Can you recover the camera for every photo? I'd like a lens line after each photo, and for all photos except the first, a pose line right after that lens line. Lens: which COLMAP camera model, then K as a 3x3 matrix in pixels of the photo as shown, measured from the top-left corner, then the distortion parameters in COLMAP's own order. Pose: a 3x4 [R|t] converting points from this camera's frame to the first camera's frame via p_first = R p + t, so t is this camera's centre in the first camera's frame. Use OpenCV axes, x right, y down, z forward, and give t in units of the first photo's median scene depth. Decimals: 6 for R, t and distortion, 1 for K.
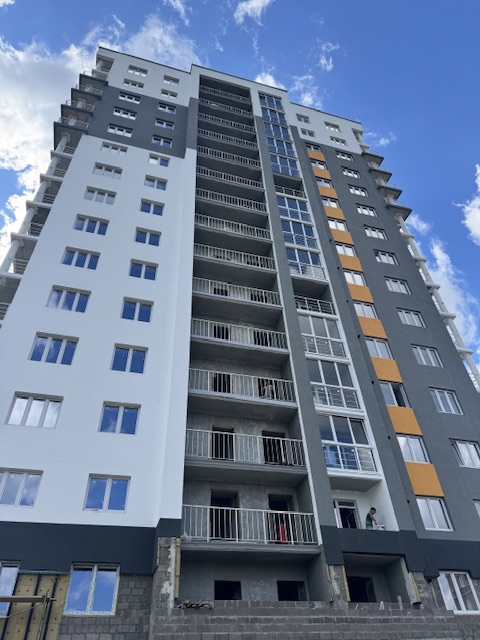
lens RADIAL K [[440.8, 0, 240.0], [0, 440.8, 320.0], [0, 0, 1]] dist [0.069062, -0.089309]
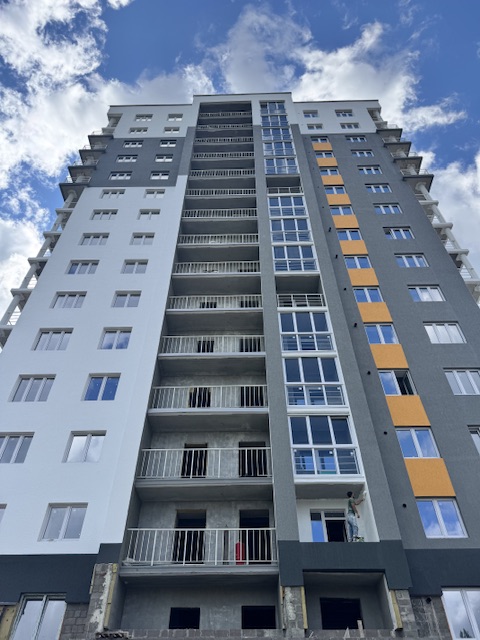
lens RADIAL K [[440.6, 0, 239.1], [0, 440.6, 313.9], [0, 0, 1]] dist [0.072635, -0.090957]
pose [[0.952924, -0.185814, -0.239600, 0.327918], [0.171956, 0.982036, -0.077693, 0.055751], [0.249732, 0.032835, 0.967758, 0.079659]]
